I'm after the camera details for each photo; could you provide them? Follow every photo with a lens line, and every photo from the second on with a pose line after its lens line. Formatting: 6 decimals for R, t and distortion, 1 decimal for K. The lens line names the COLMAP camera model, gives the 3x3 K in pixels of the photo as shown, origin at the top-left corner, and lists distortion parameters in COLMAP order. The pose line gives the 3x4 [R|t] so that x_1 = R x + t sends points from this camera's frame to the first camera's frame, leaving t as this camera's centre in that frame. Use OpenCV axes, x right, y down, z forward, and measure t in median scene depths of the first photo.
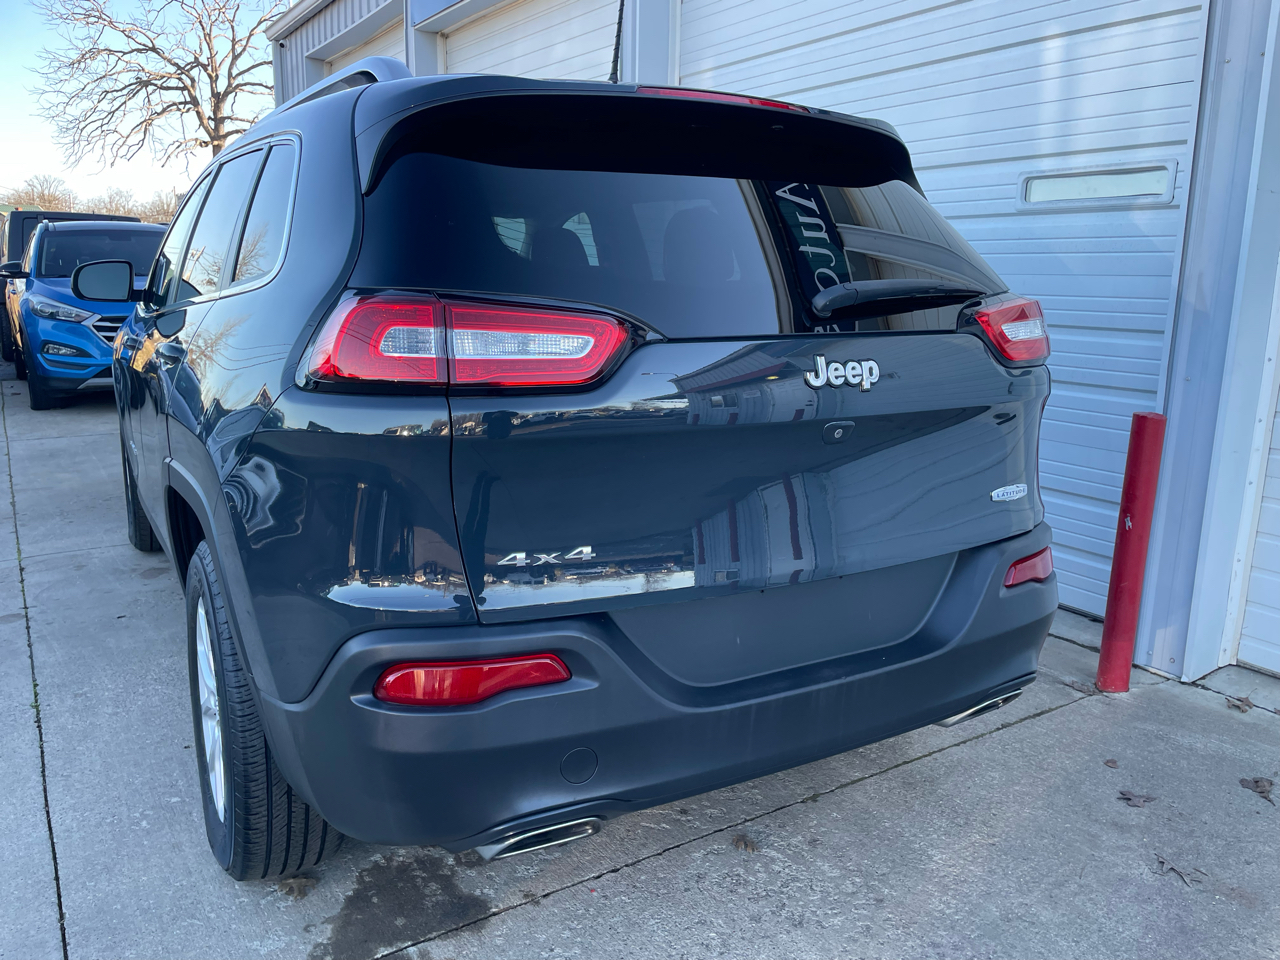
lens RADIAL K [[964.6, 0, 644.8], [0, 964.6, 488.5], [0, 0, 1]] dist [0.092419, -0.116768]
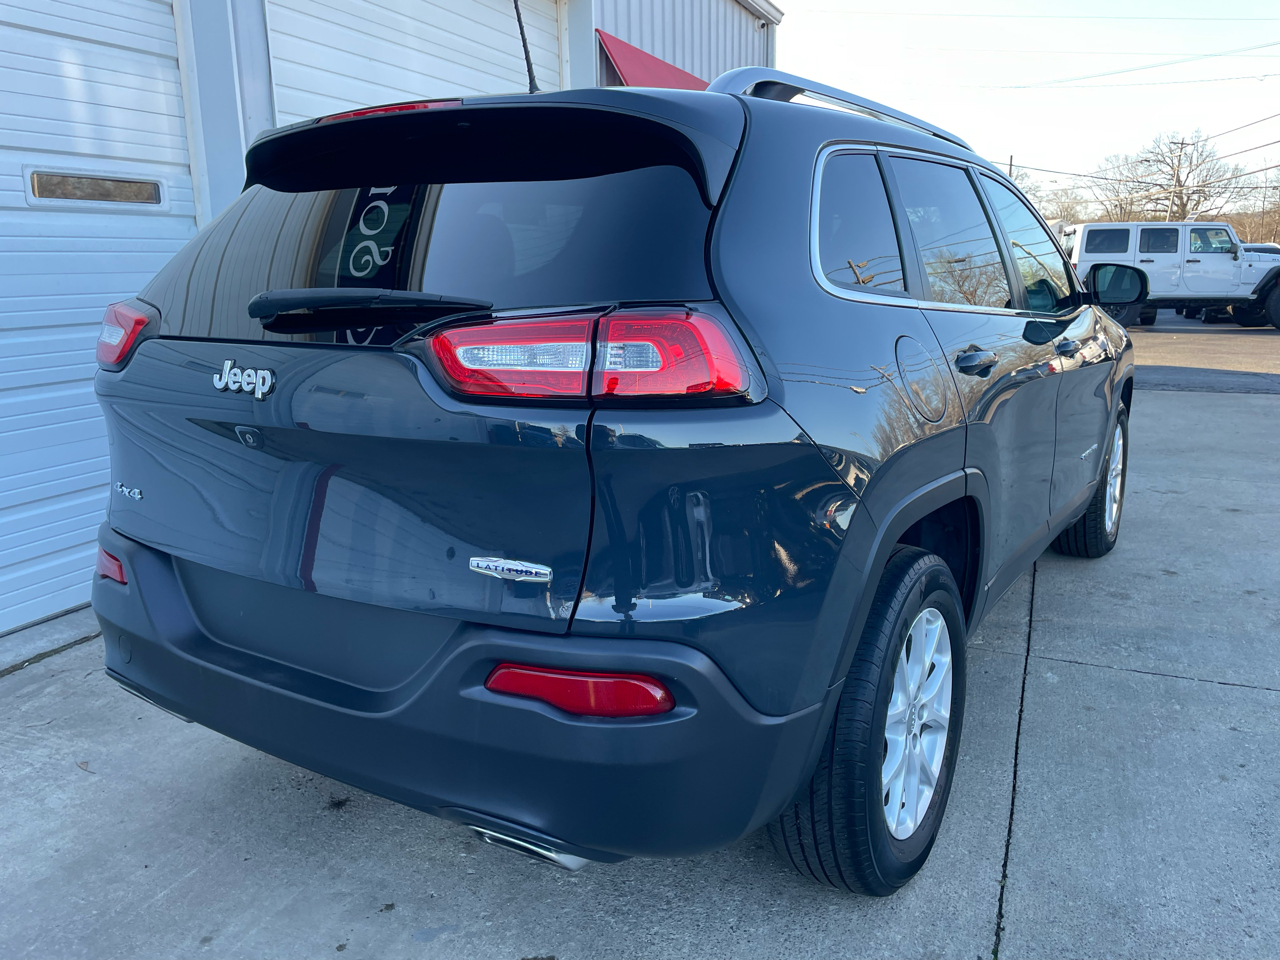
lens RADIAL K [[964.6, 0, 632.1], [0, 964.6, 470.4], [0, 0, 1]] dist [0.092419, -0.116768]
pose [[-0.550323, -0.185292, 0.814132, -0.256977], [0.186266, 0.923247, 0.336035, -0.091355], [-0.813910, 0.336573, -0.473571, 0.375049]]
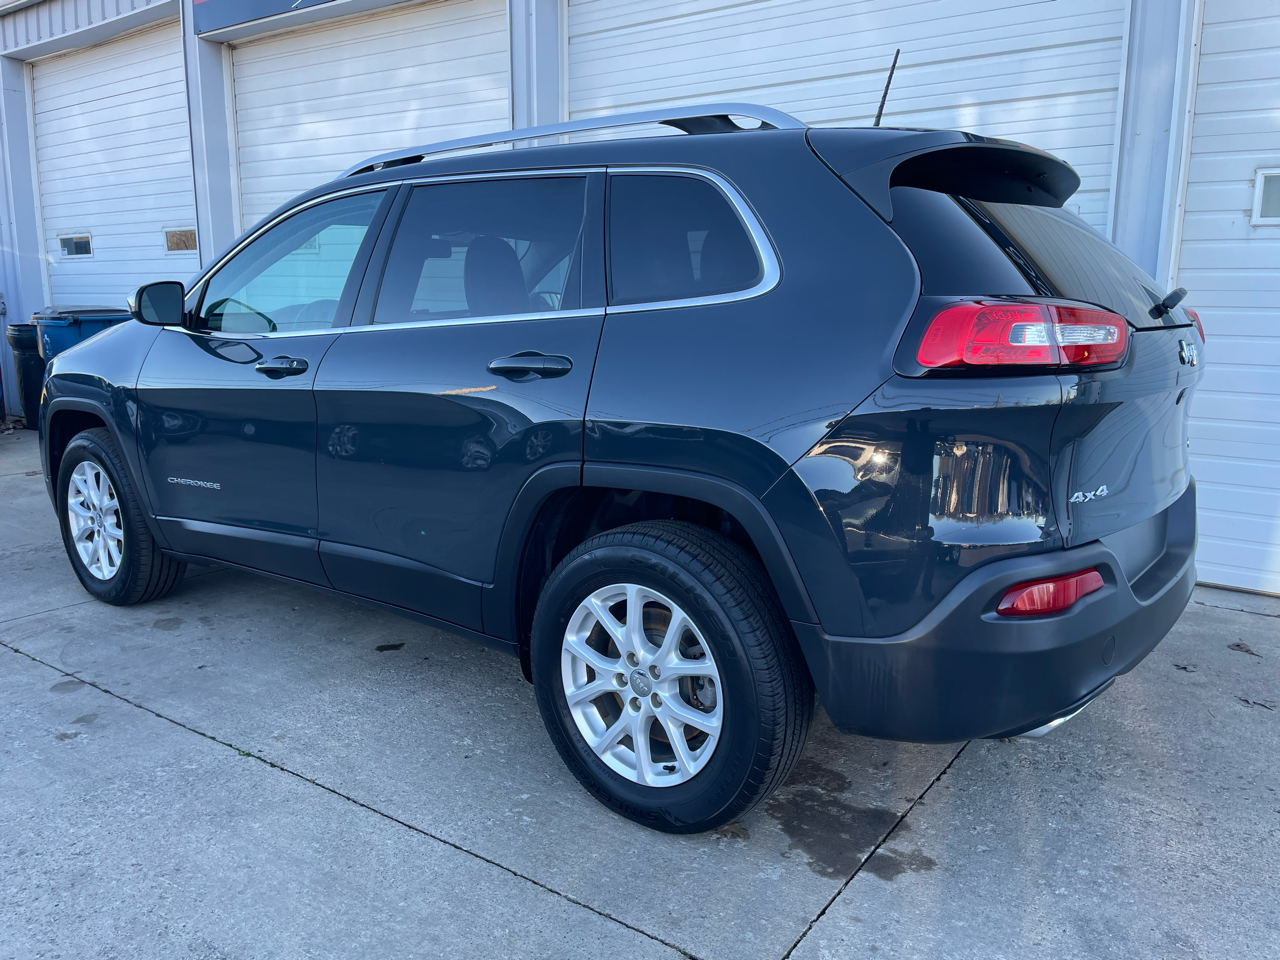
lens RADIAL K [[964.6, 0, 645.1], [0, 964.6, 489.6], [0, 0, 1]] dist [0.092419, -0.116768]
pose [[0.928730, -0.078489, 0.362354, -0.158415], [0.087352, 0.996145, -0.008113, 0.003080], [-0.360320, 0.039187, 0.932005, -0.003962]]
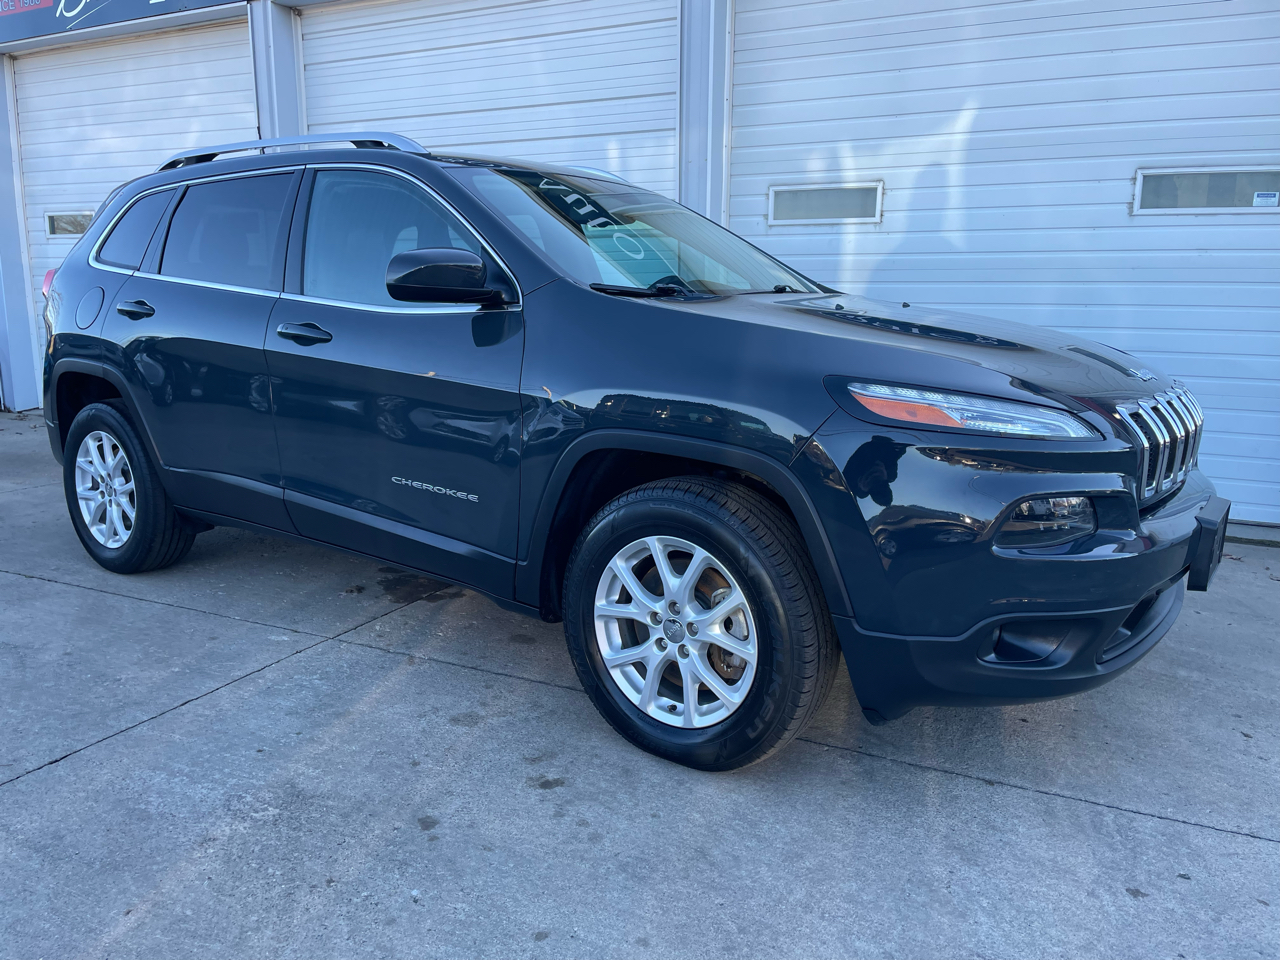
lens RADIAL K [[964.6, 0, 623.3], [0, 964.6, 476.0], [0, 0, 1]] dist [0.092419, -0.116768]
pose [[0.863830, -0.106445, 0.492410, -0.152930], [0.119209, 0.992854, 0.005499, 0.046404], [-0.489476, 0.053949, 0.870346, -0.168089]]
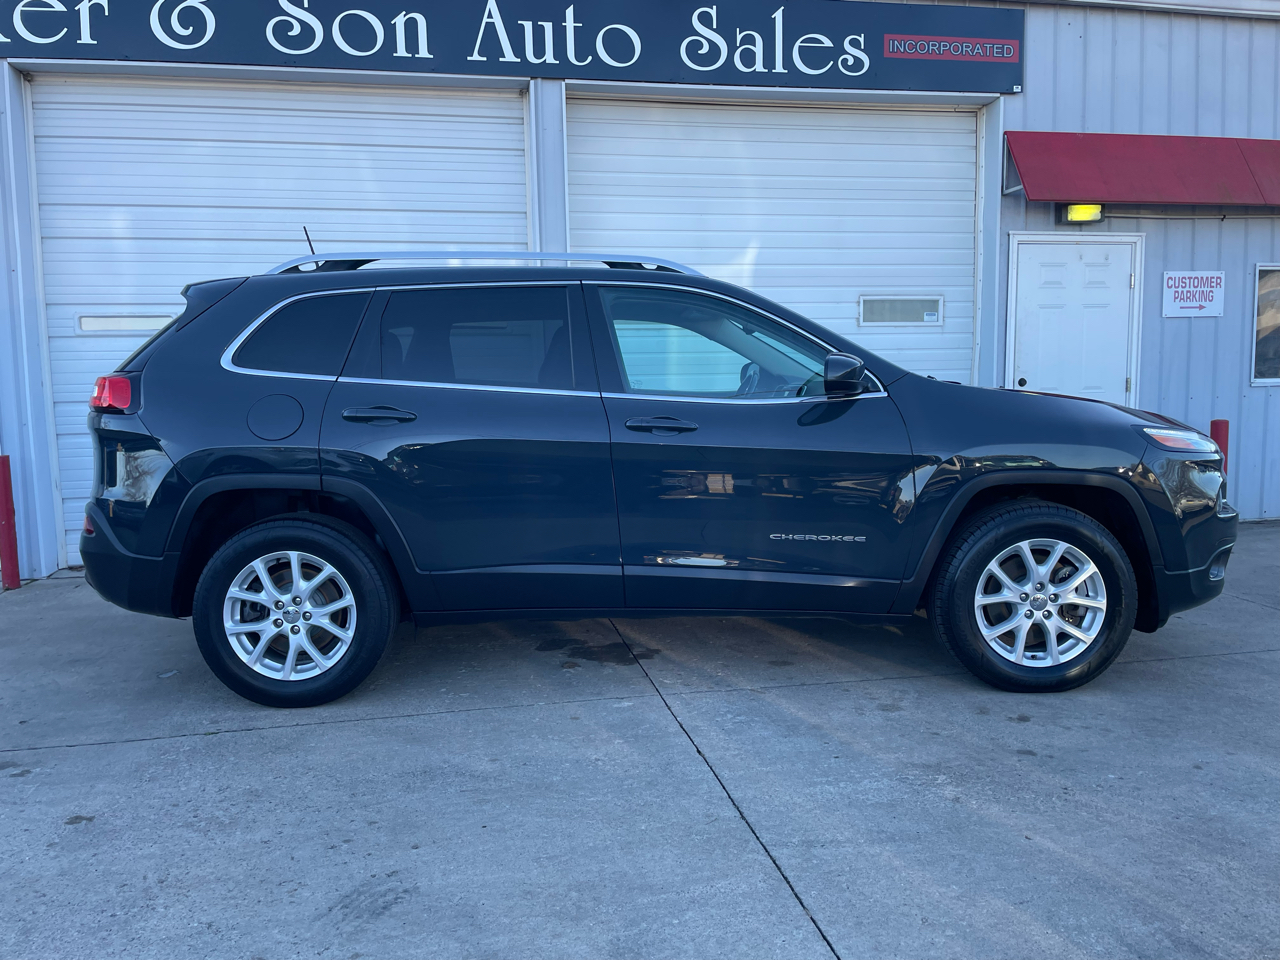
lens RADIAL K [[964.6, 0, 621.5], [0, 964.6, 475.6], [0, 0, 1]] dist [0.092419, -0.116768]
pose [[0.385328, -0.117549, 0.915262, -0.397393], [0.226117, 0.973643, 0.029851, -0.001013], [-0.894647, 0.195454, 0.401751, 0.007737]]
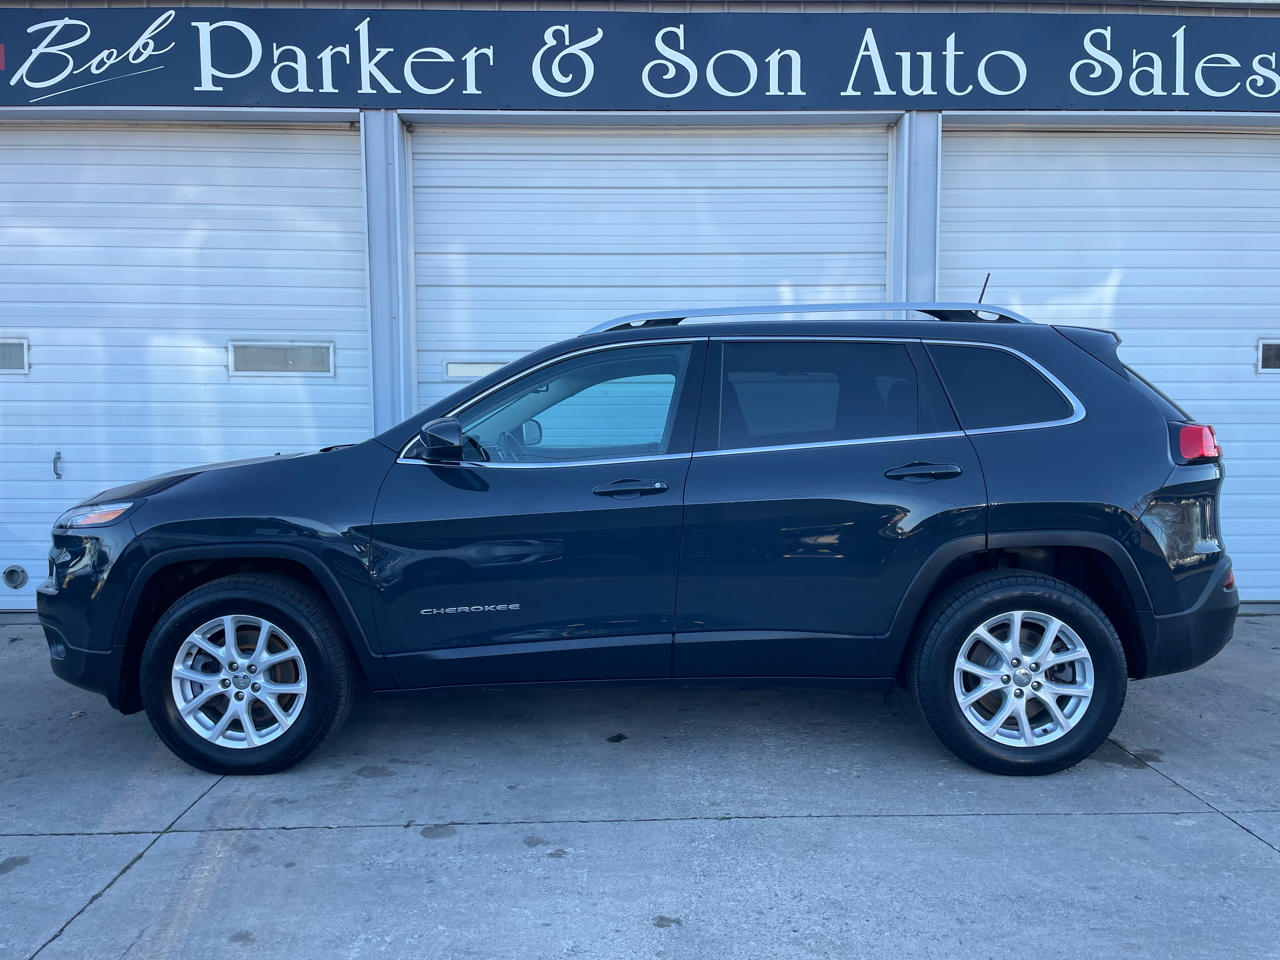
lens RADIAL K [[964.6, 0, 641.3], [0, 964.6, 484.9], [0, 0, 1]] dist [0.092419, -0.116768]
pose [[0.522990, -0.077751, 0.848785, -0.419572], [0.200044, 0.979212, -0.033562, -0.032834], [-0.828531, 0.187347, 0.527672, 0.118816]]
